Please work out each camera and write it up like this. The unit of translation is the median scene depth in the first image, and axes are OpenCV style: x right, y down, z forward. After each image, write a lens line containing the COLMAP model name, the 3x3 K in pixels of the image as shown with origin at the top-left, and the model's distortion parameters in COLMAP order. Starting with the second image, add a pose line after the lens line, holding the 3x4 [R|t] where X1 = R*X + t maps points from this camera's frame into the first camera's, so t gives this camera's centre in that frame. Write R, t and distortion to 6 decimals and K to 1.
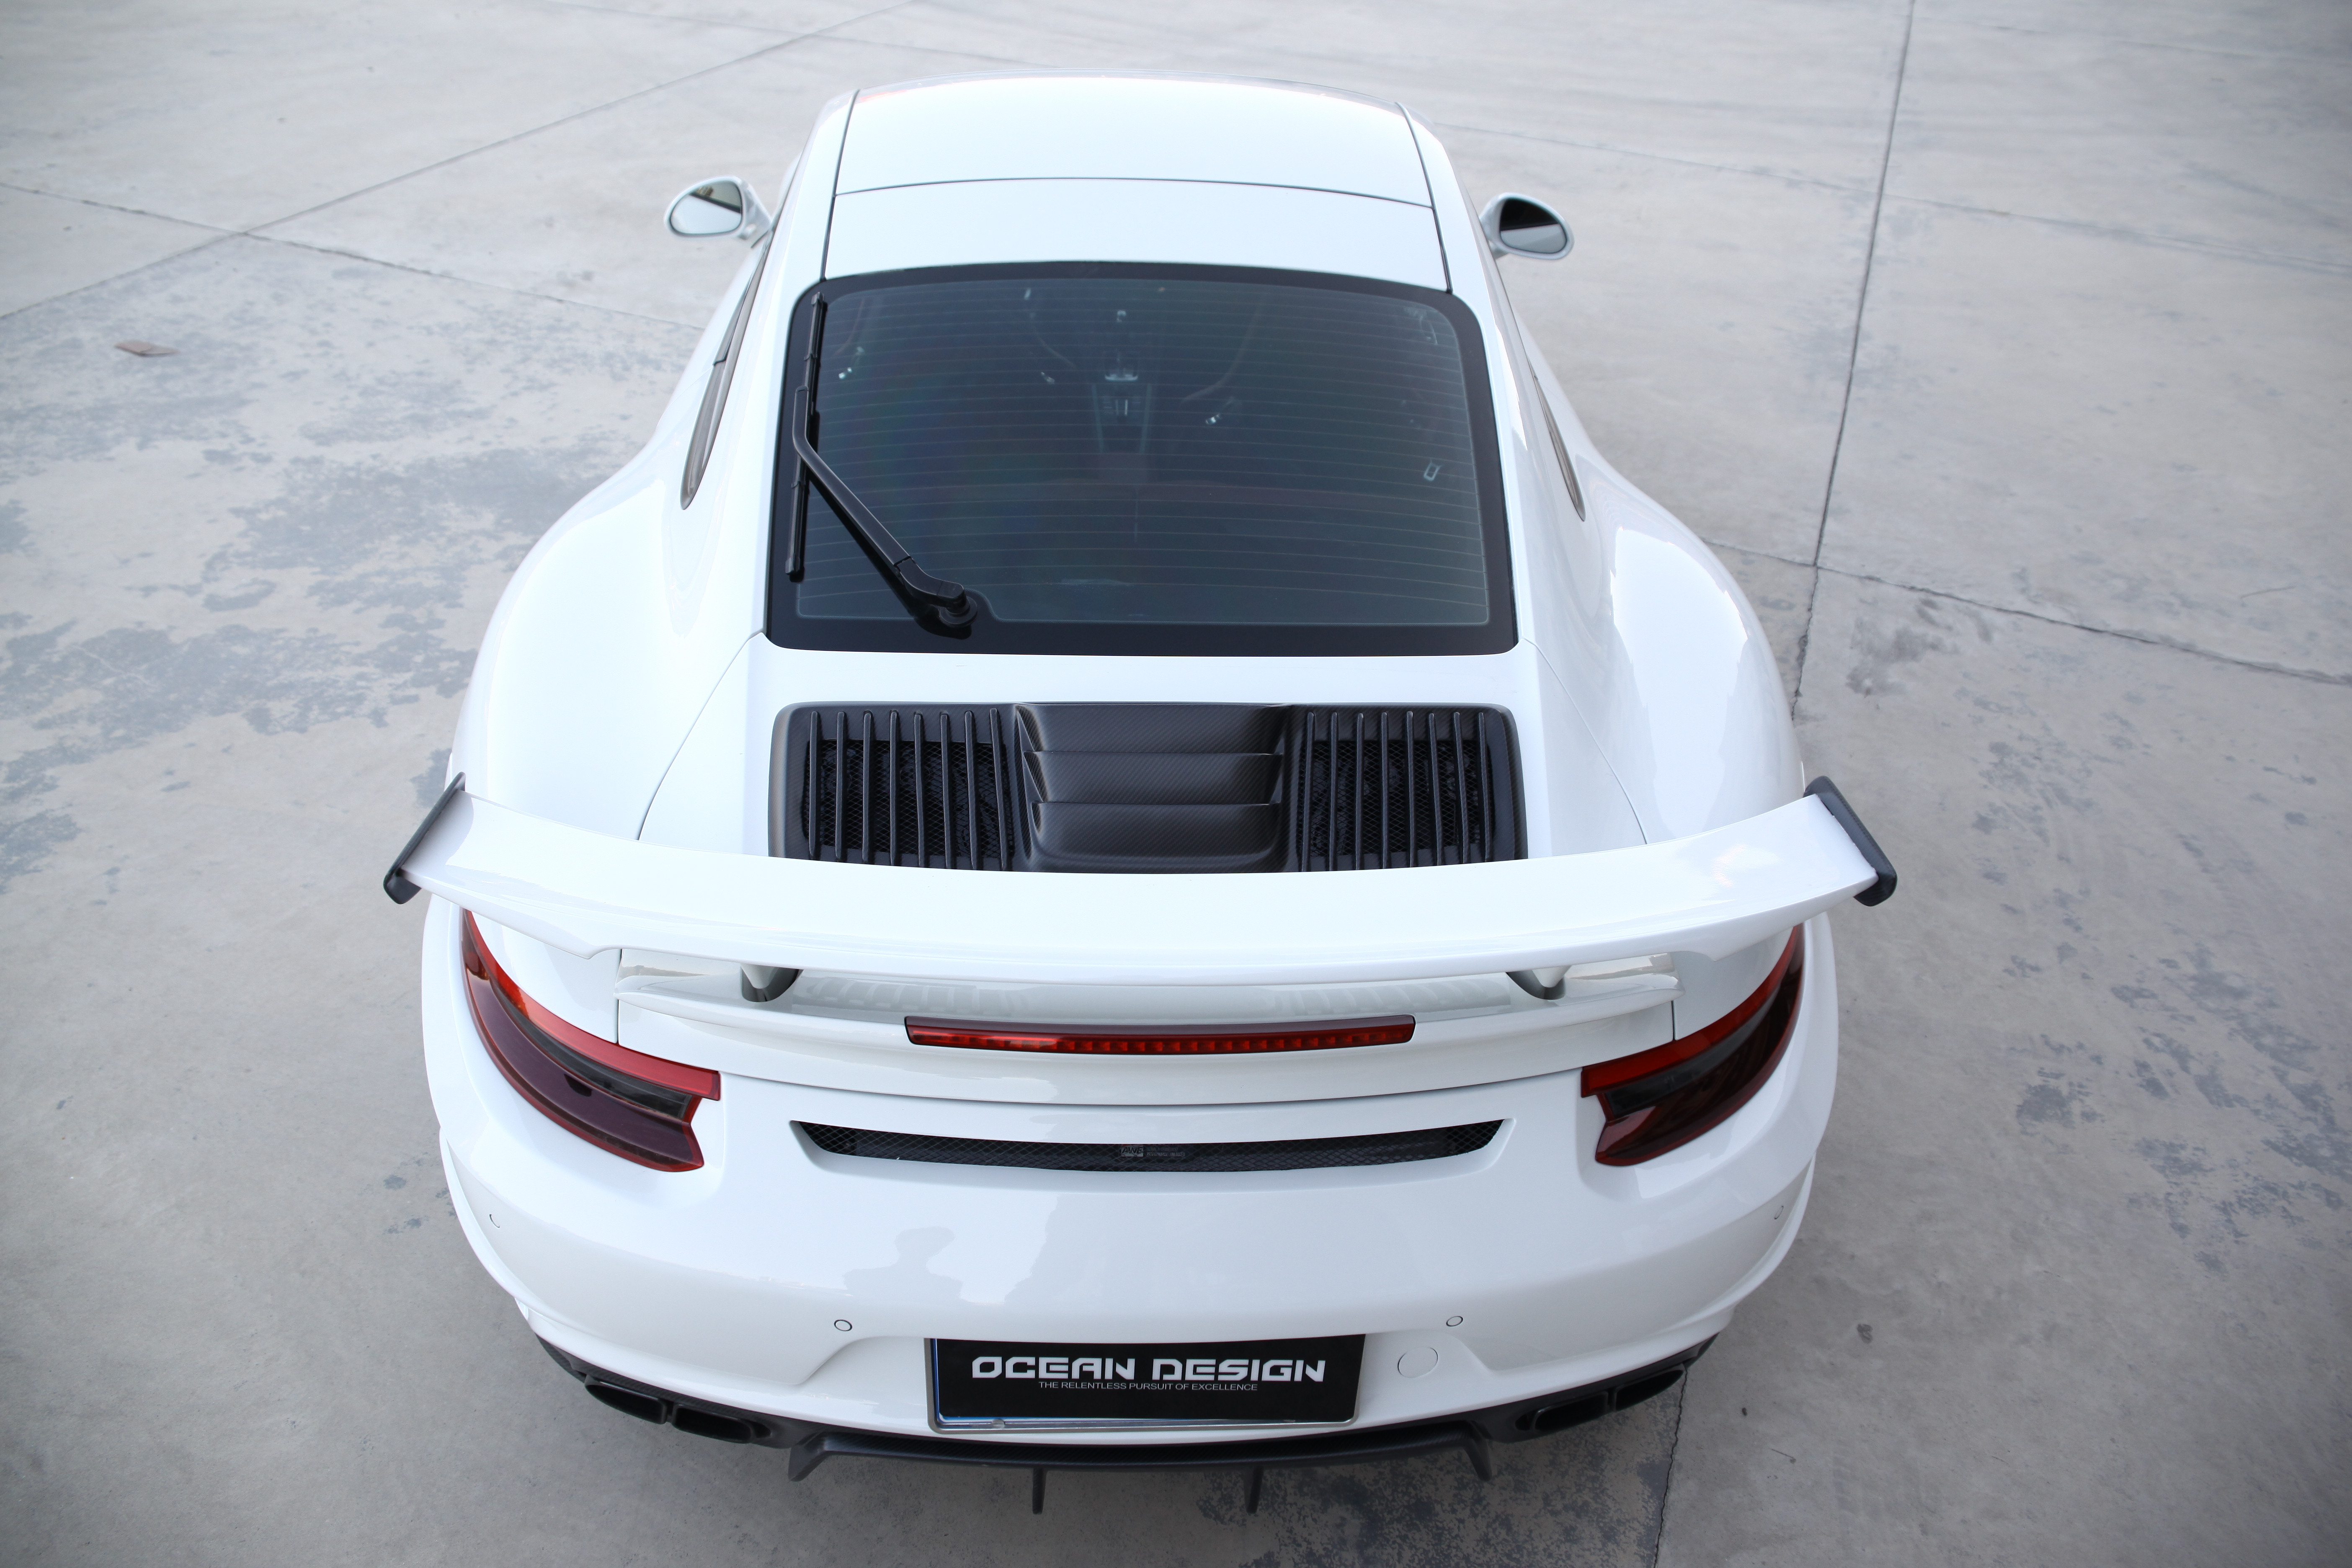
lens RADIAL K [[1573.9, 0, 1173.2], [0, 1573.9, 781.5], [0, 0, 1]] dist [-0.119565, 0.084214]
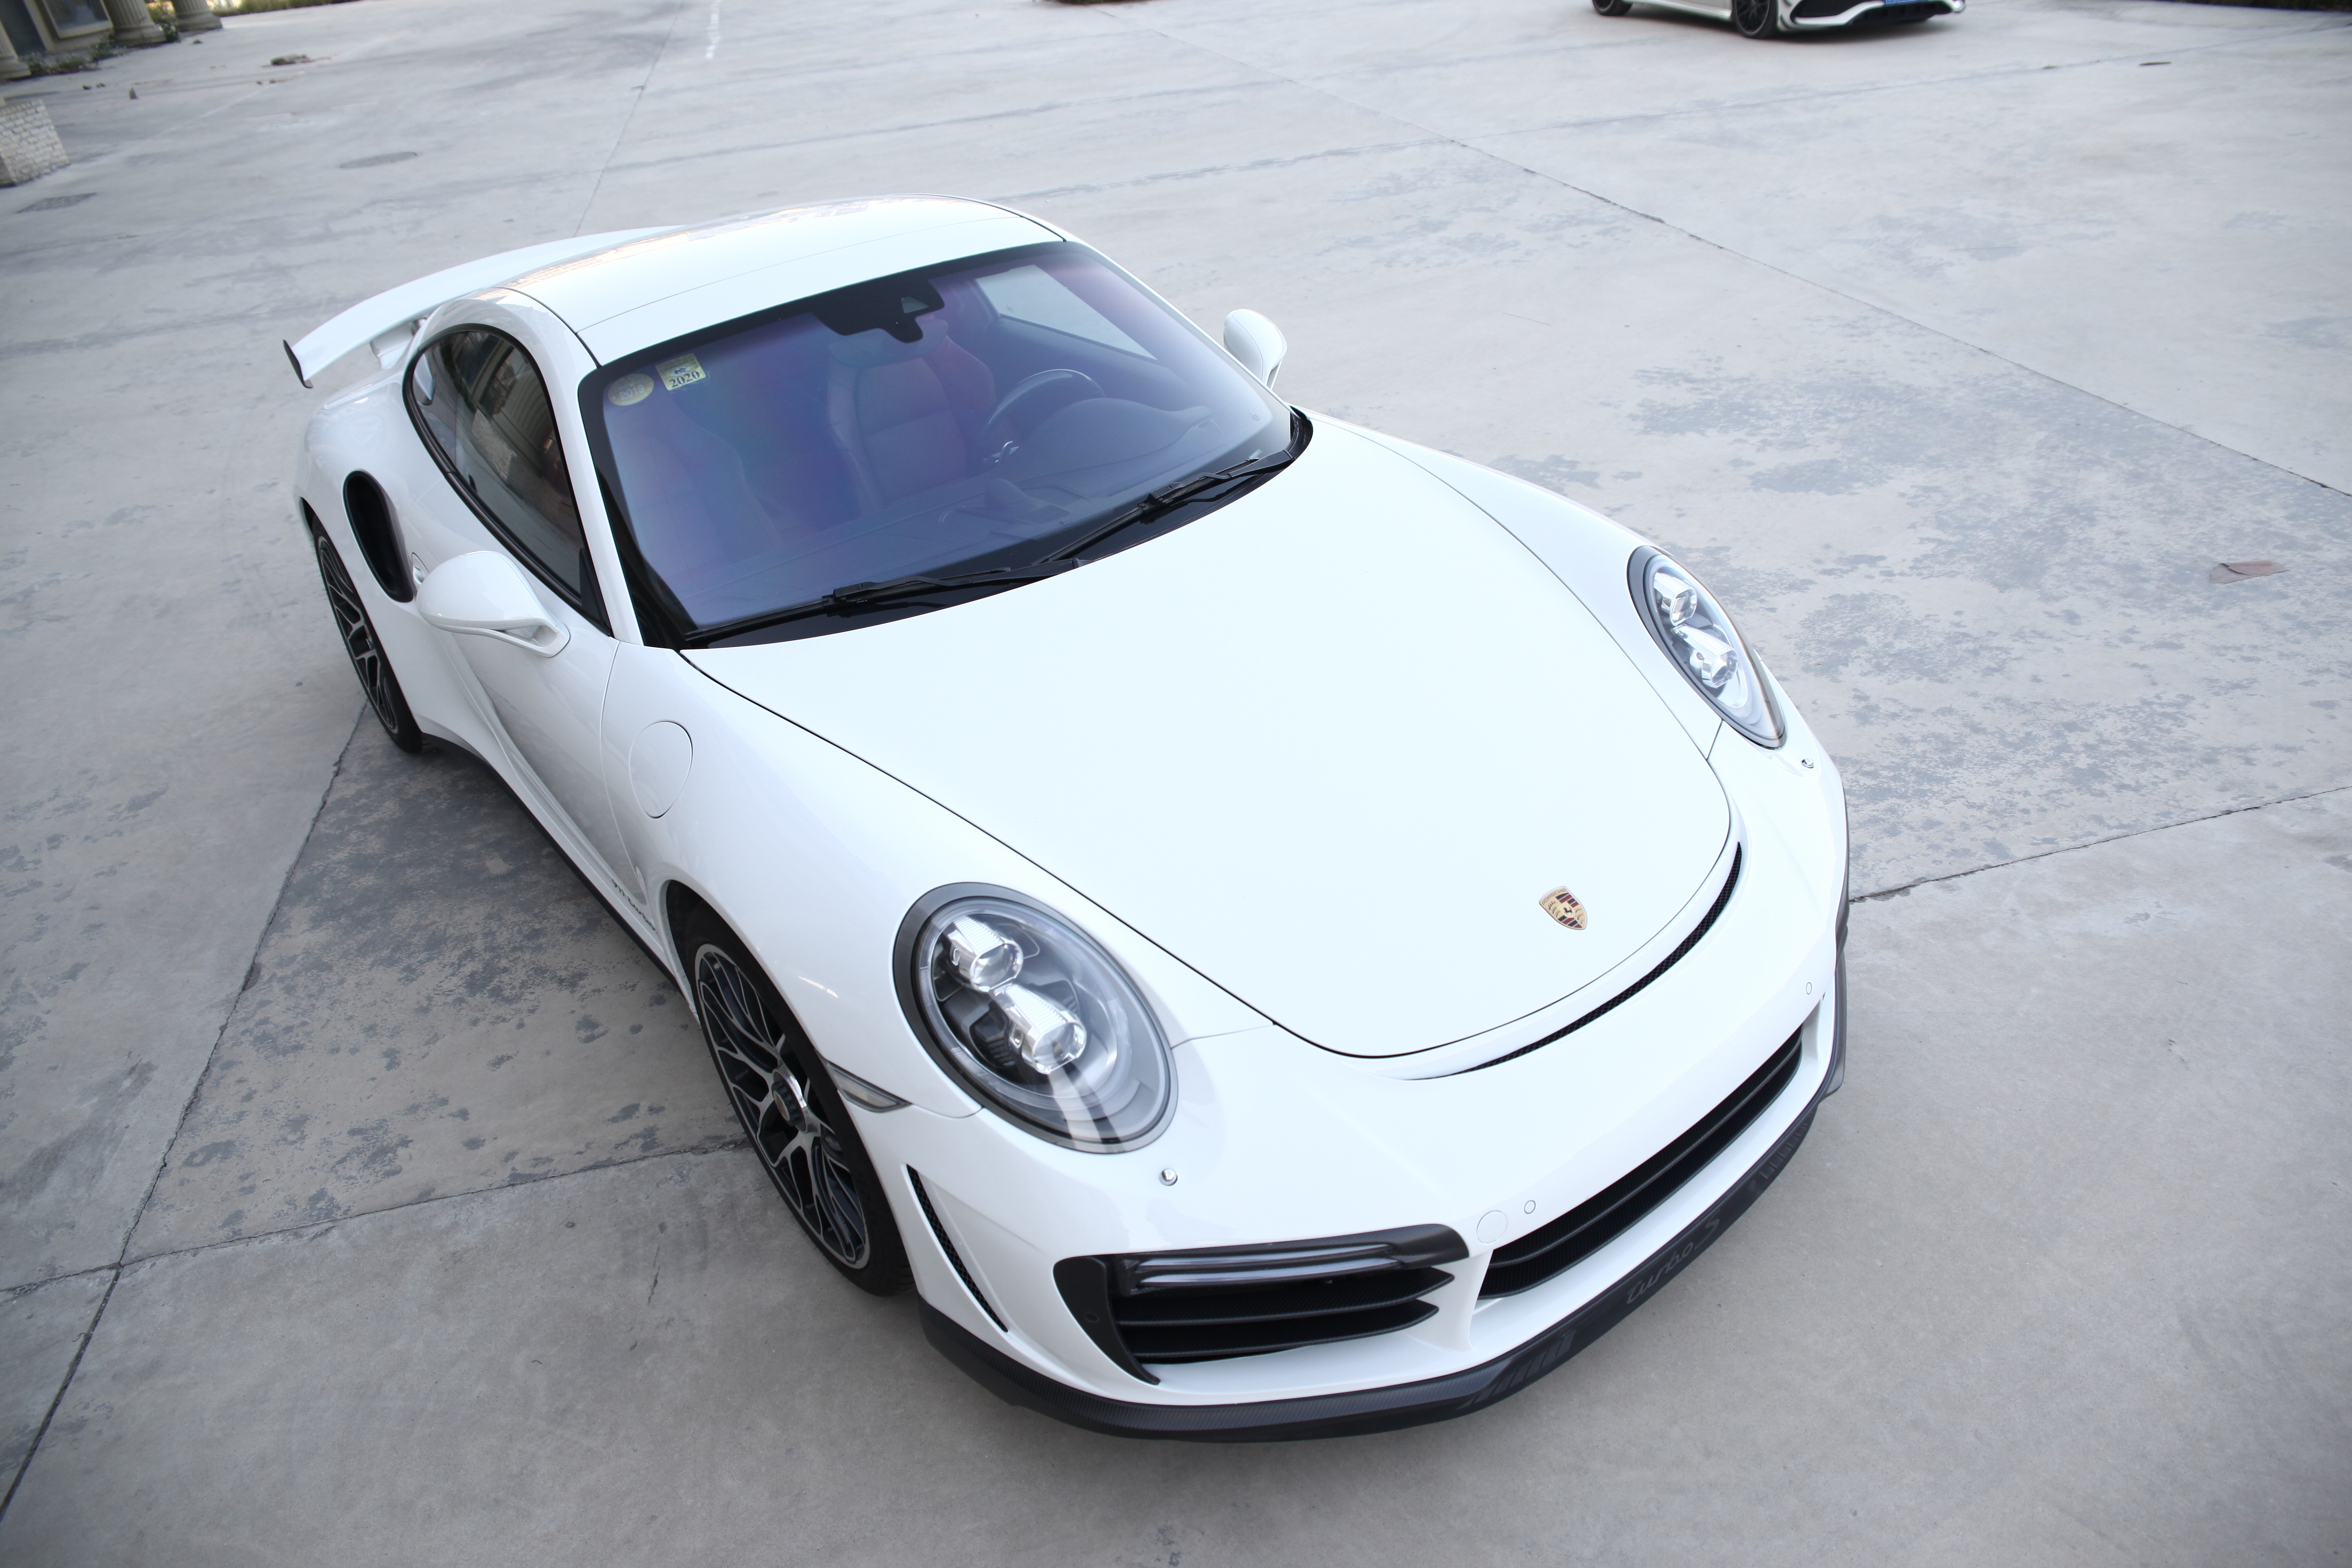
lens RADIAL K [[1597.2, 0, 1169.8], [0, 1597.2, 779.6], [0, 0, 1]] dist [-0.120248, 0.092771]
pose [[-0.810799, 0.335477, -0.479646, 0.520706], [-0.303325, 0.460018, 0.834493, -1.594211], [0.500599, 0.822094, -0.271223, 2.147654]]
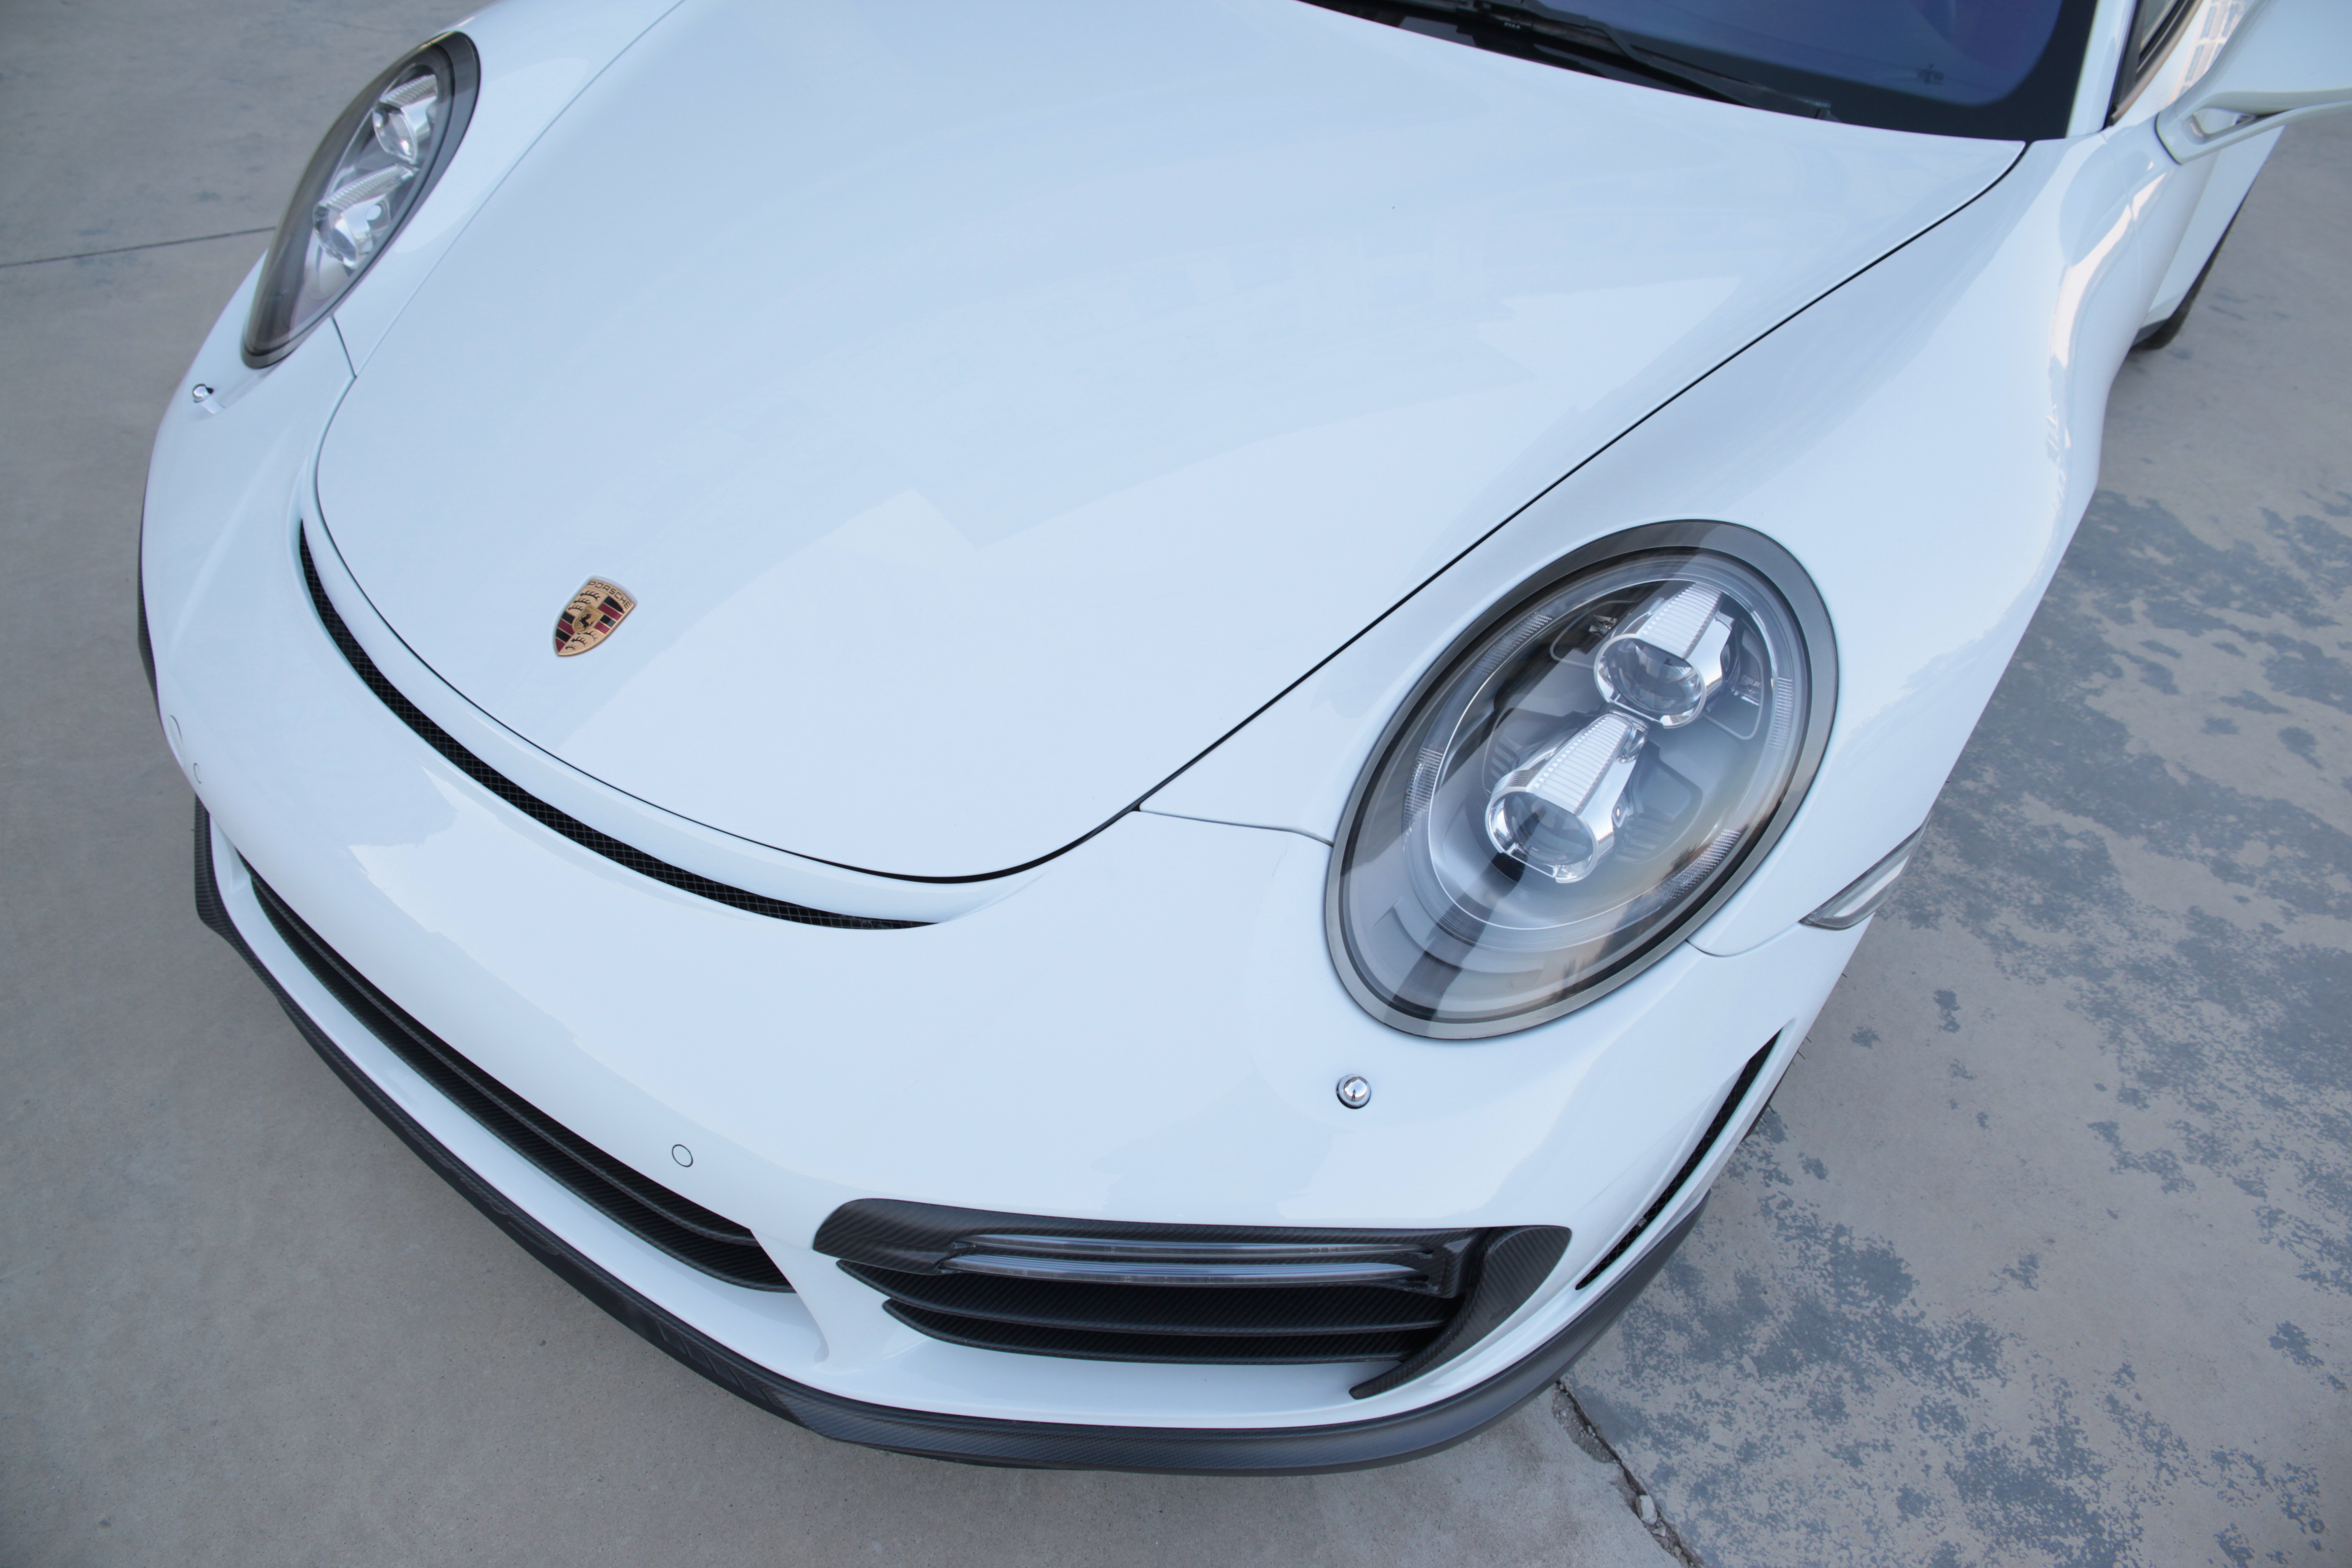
lens RADIAL K [[1573.9, 0, 1173.2], [0, 1573.9, 781.5], [0, 0, 1]] dist [-0.119565, 0.084214]
pose [[-0.787656, -0.484371, 0.380765, -0.441287], [0.286138, 0.259733, 0.922315, -1.256969], [-0.545640, 0.835418, -0.065983, 2.049825]]
